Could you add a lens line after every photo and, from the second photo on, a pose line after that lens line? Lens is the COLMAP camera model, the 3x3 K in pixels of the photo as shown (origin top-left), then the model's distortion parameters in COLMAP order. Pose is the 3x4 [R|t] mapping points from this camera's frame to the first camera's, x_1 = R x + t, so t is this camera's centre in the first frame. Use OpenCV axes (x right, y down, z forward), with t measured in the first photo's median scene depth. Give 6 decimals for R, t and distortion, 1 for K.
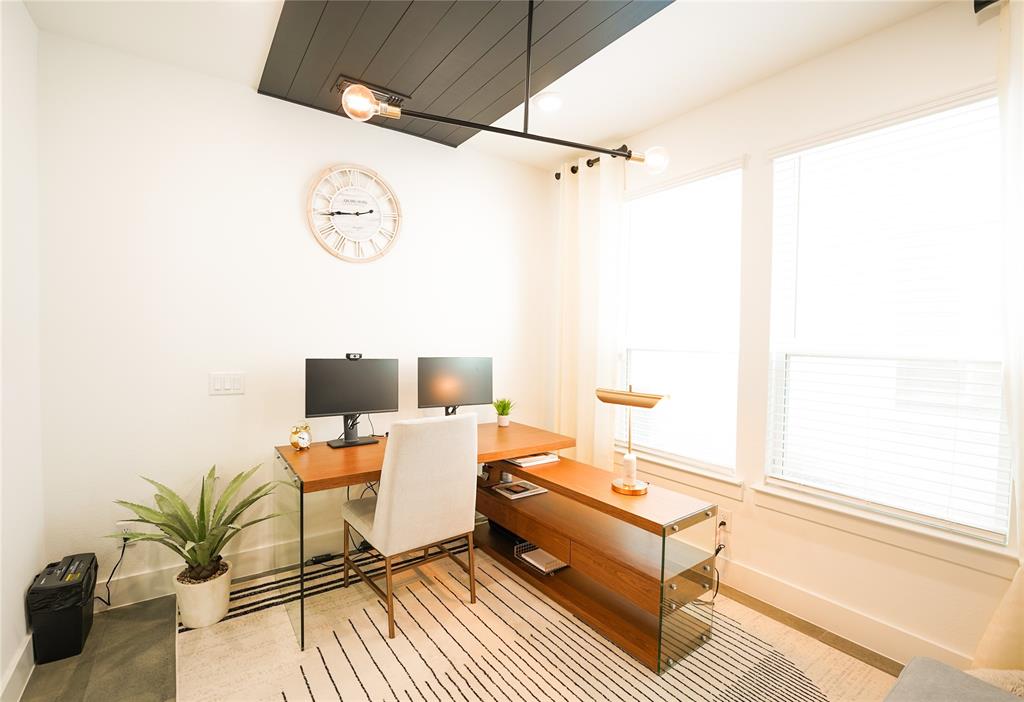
lens RADIAL K [[464.5, 0, 512.0], [0, 464.5, 351.0], [0, 0, 1]] dist [-0.010937, 0.000112]
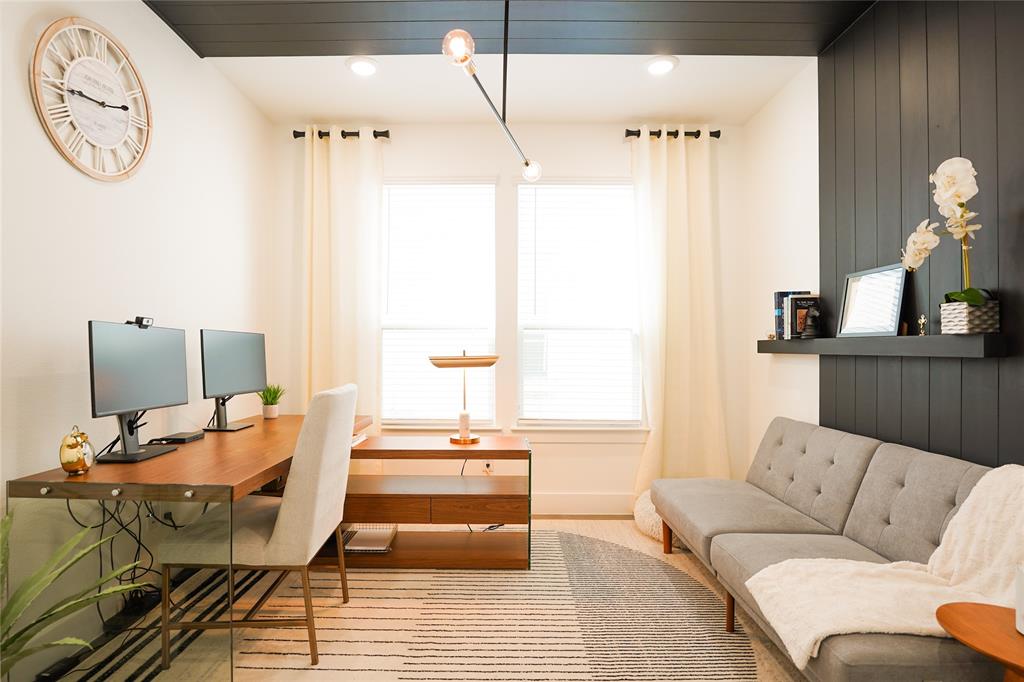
lens RADIAL K [[517.0, 0, 512.0], [0, 517.0, 341.0], [0, 0, 1]] dist [0.001055, -0.000712]
pose [[0.569910, -0.002988, 0.821702, -0.668470], [0.034661, 0.999191, -0.020406, 0.074322], [-0.820976, 0.040111, 0.569552, 0.153263]]
